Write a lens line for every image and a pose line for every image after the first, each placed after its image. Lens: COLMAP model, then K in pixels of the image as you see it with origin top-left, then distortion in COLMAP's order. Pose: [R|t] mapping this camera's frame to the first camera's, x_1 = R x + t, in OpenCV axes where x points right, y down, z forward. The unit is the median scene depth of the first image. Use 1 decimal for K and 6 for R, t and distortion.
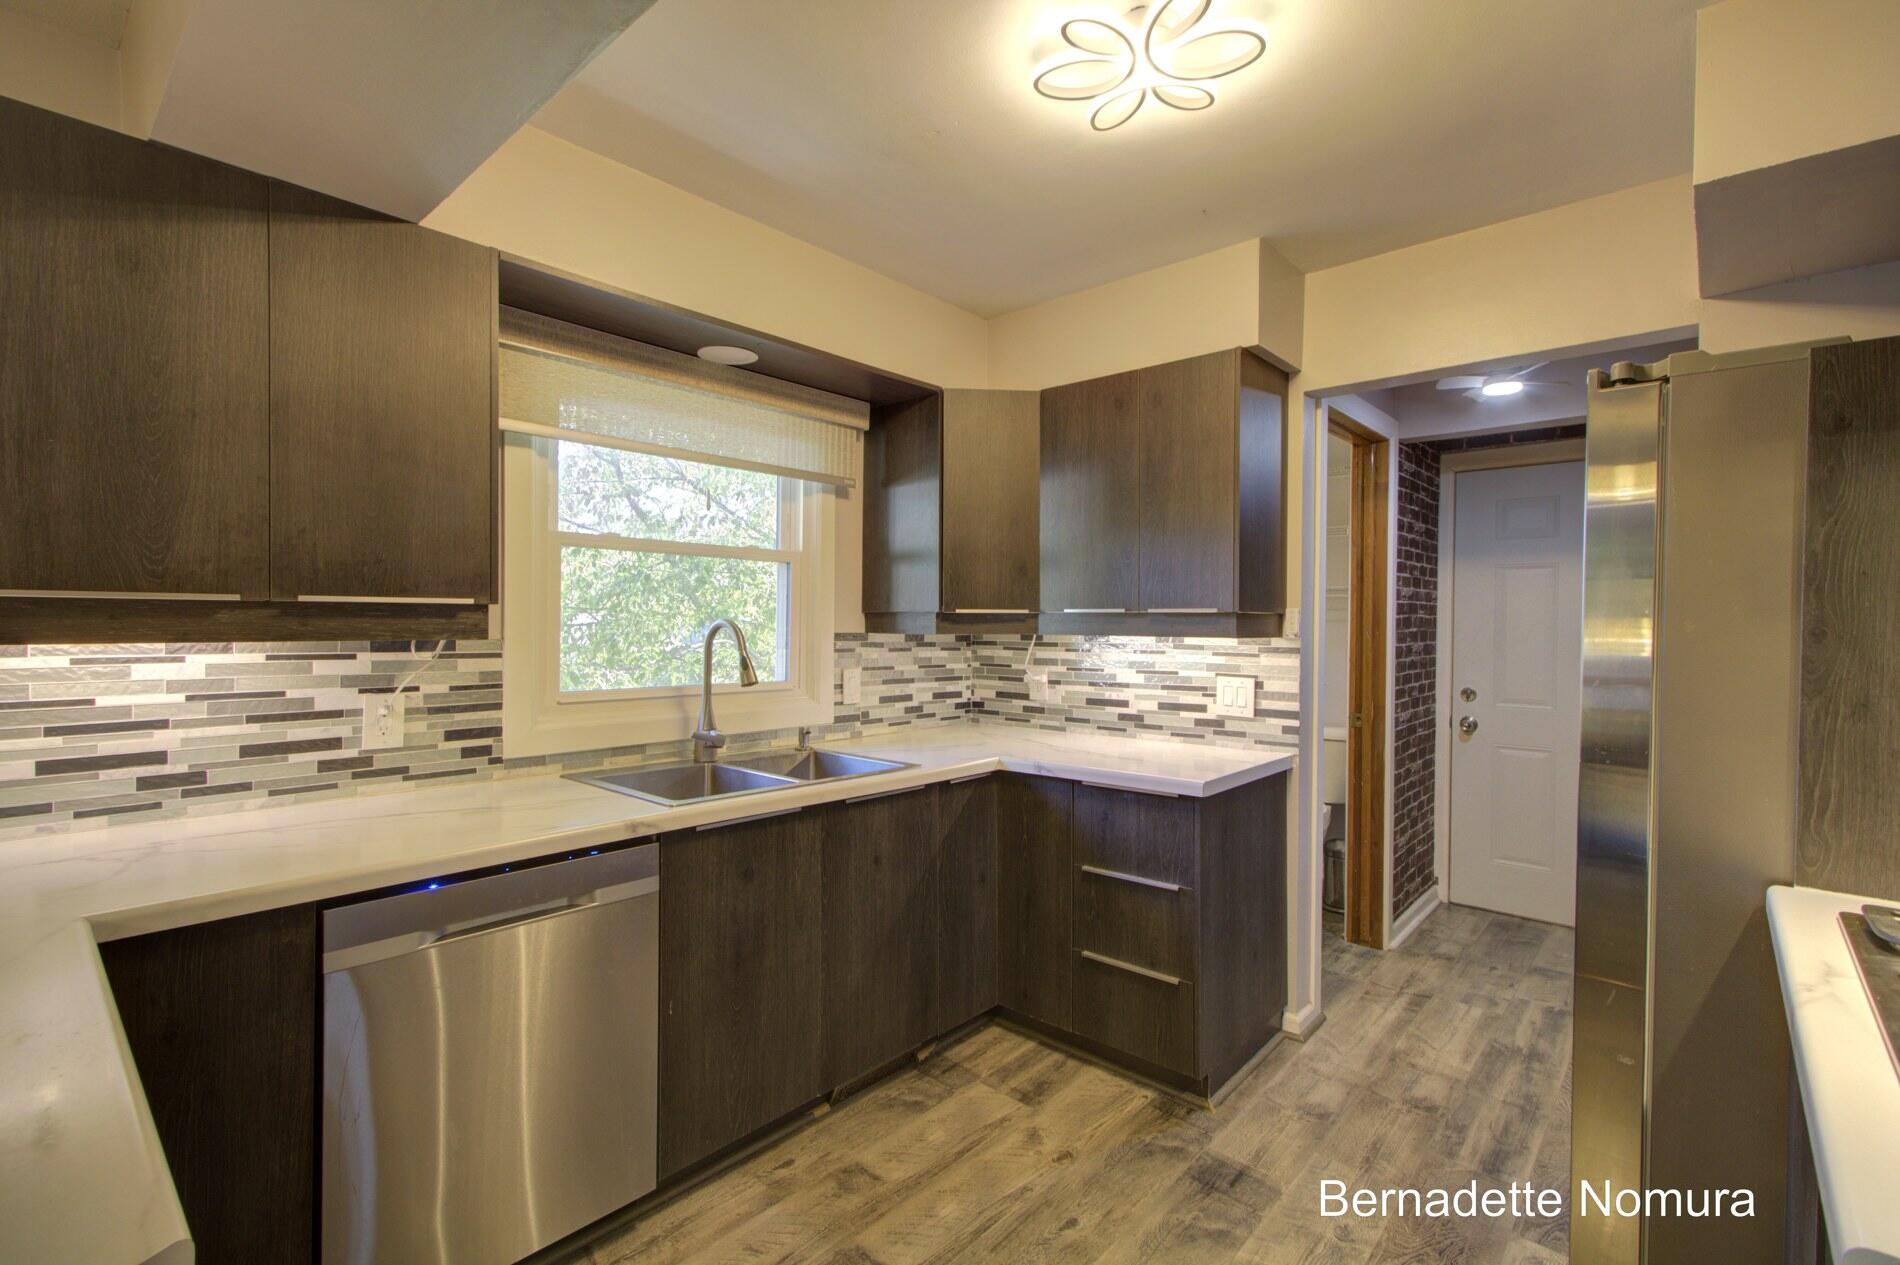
lens RADIAL K [[859.4, 0, 923.1], [0, 859.4, 626.1], [0, 0, 1]] dist [0.002511, 0.002331]
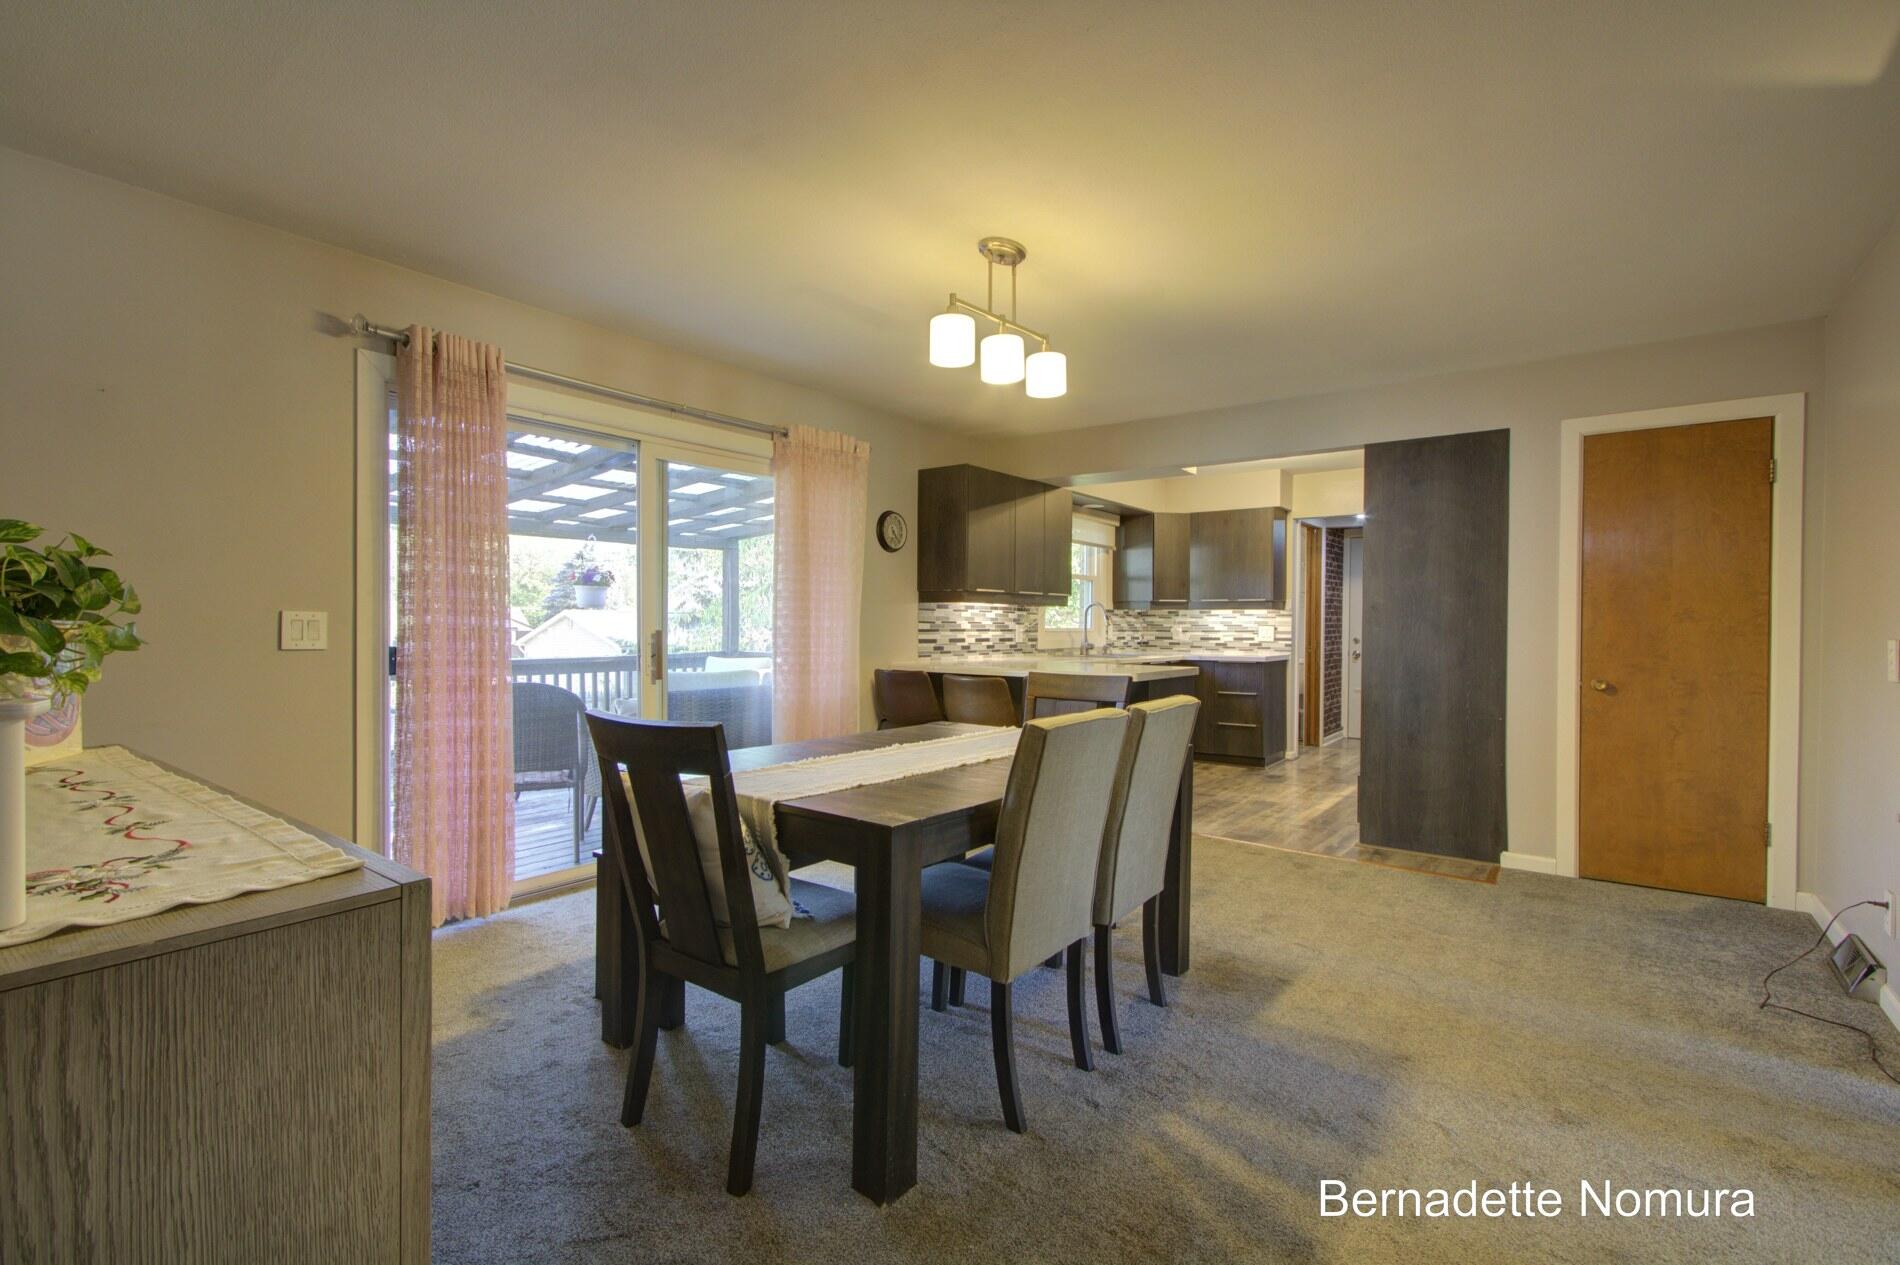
lens RADIAL K [[859.4, 0, 934.7], [0, 859.4, 624.4], [0, 0, 1]] dist [0.002511, 0.002331]
pose [[0.996436, -0.000015, 0.084353, -0.880599], [0.000030, 1.000000, -0.000183, 0.056927], [-0.084353, 0.000185, 0.996436, -1.549218]]
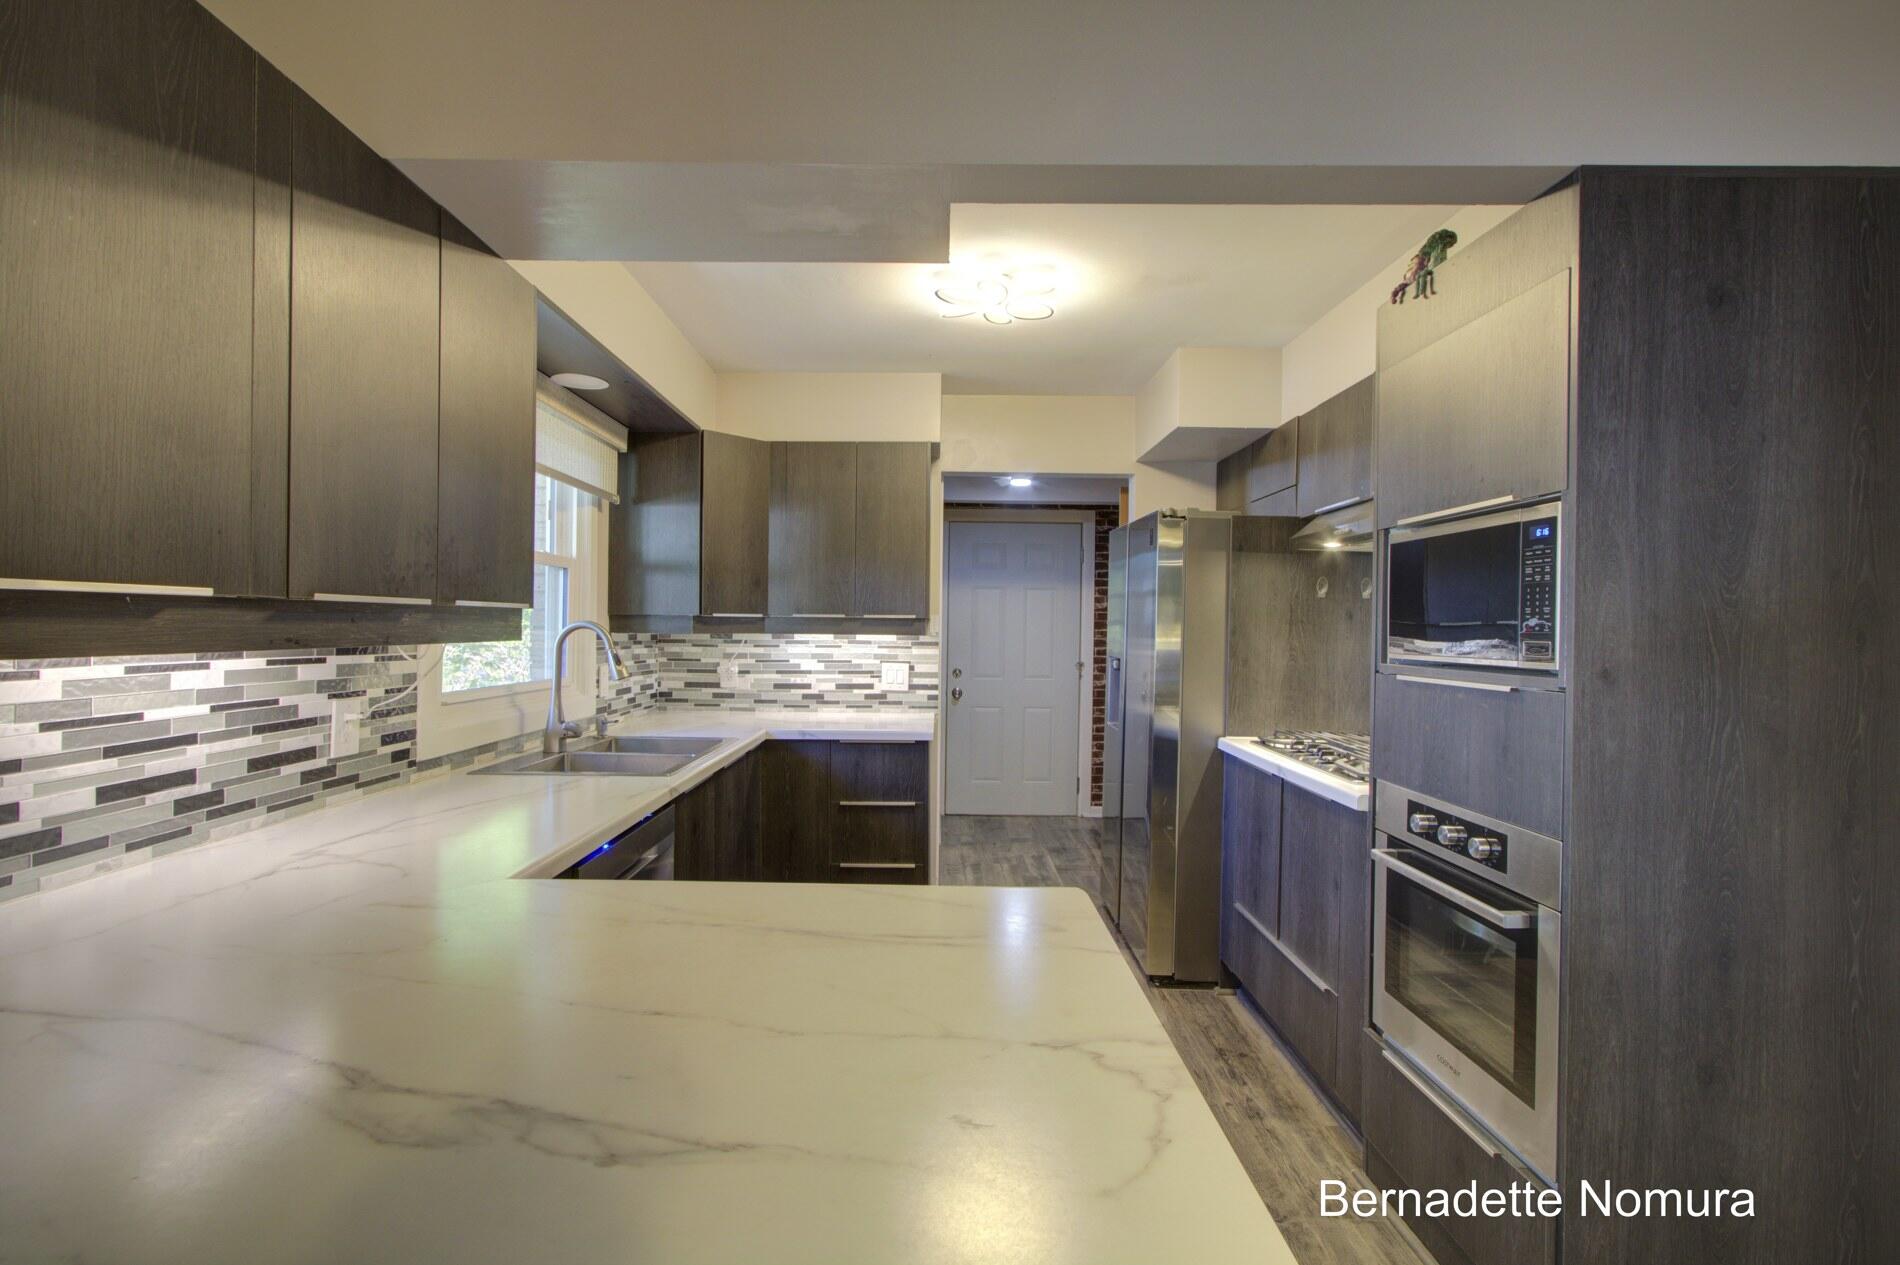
lens RADIAL K [[859.4, 0, 924.3], [0, 859.4, 626.3], [0, 0, 1]] dist [0.002511, 0.002331]
pose [[0.747423, 0.001885, 0.664346, -0.572701], [-0.004655, 0.999986, 0.002400, -0.005440], [-0.664332, -0.004886, 0.747422, -0.106038]]
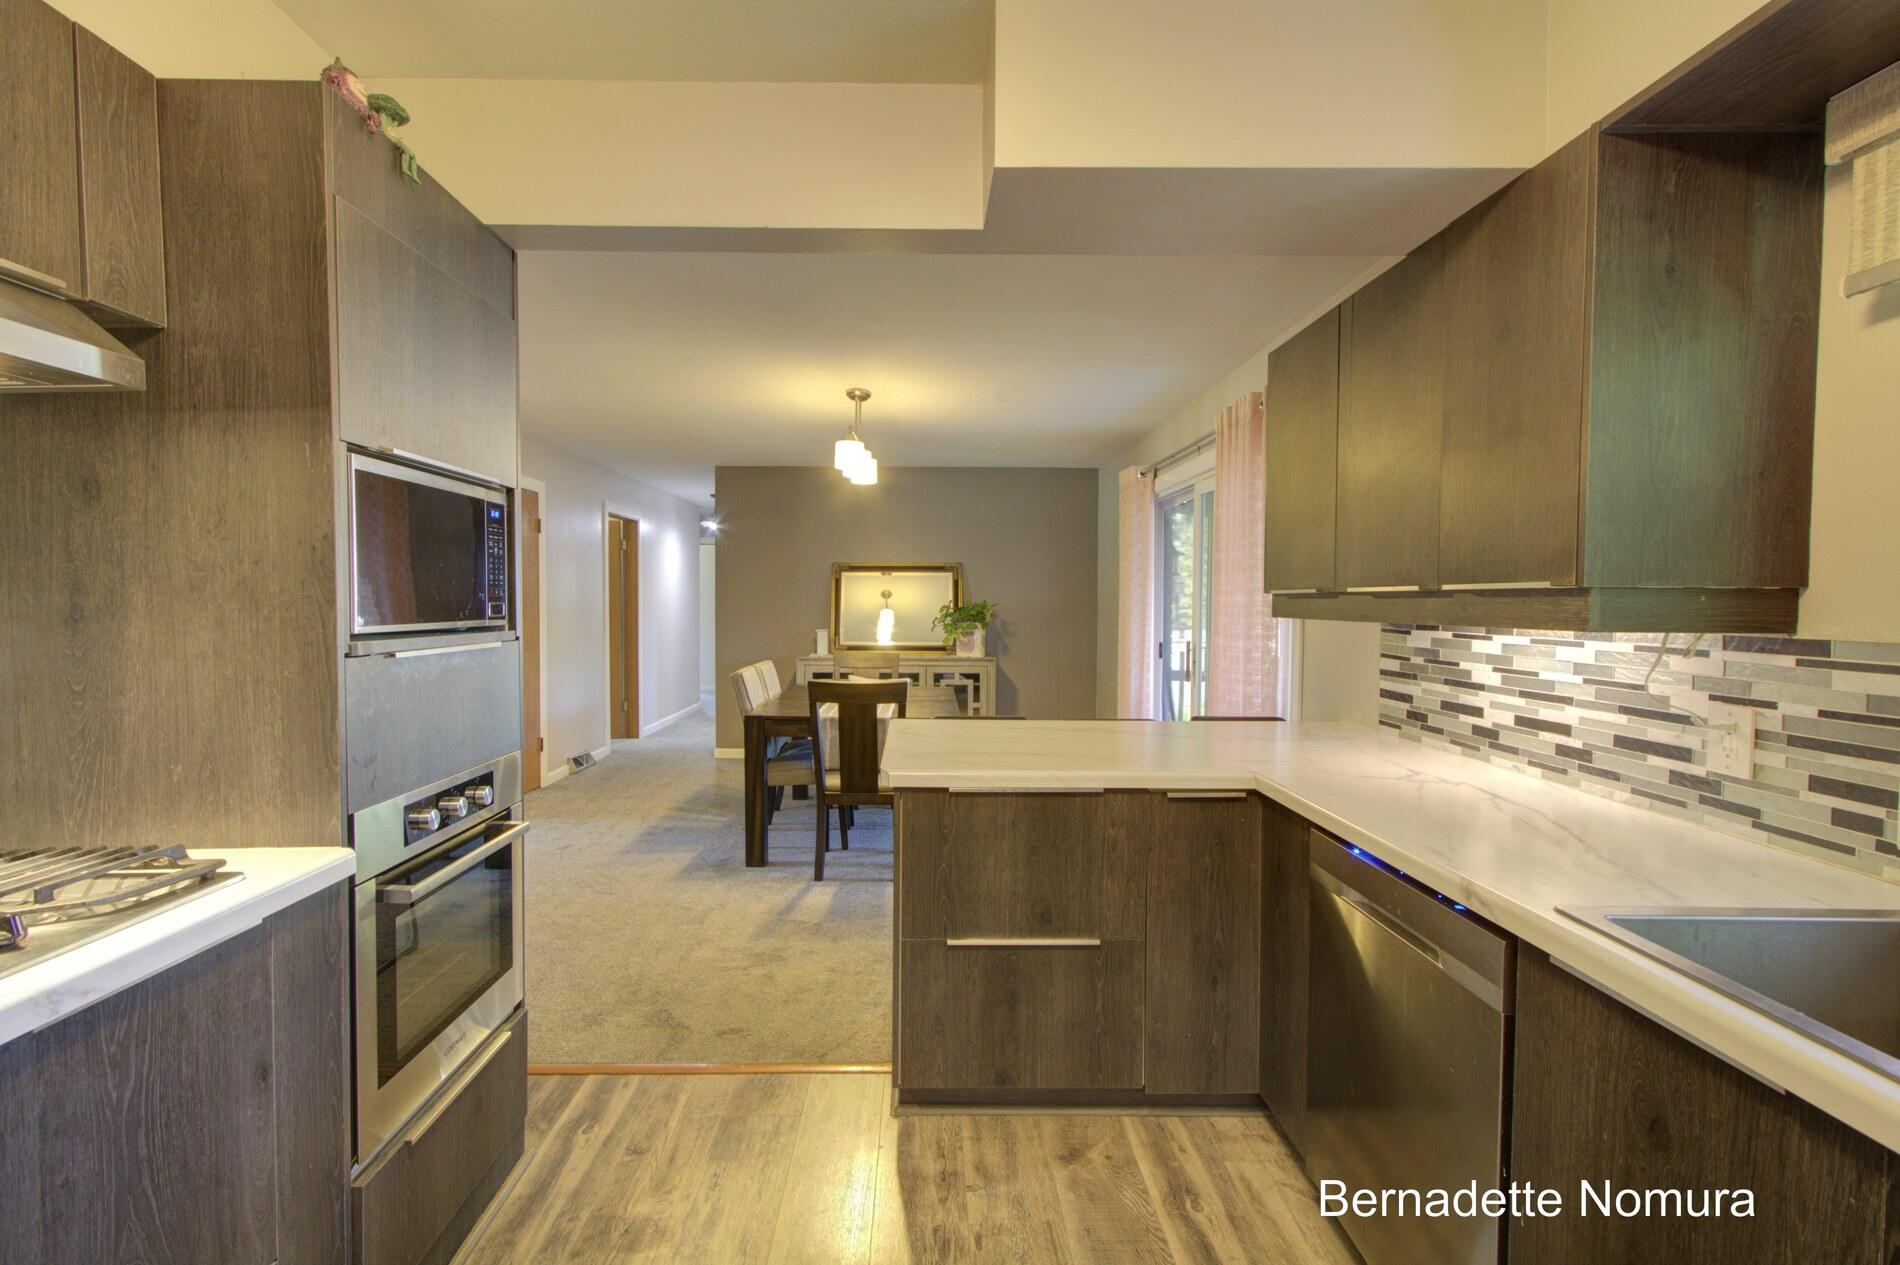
lens RADIAL K [[859.4, 0, 947.1], [0, 859.4, 629.5], [0, 0, 1]] dist [0.002511, 0.002331]
pose [[-0.713413, 0.012427, -0.700634, 0.305370], [-0.014612, 0.999362, 0.032604, -0.002973], [0.700591, 0.033498, -0.712776, 0.773419]]
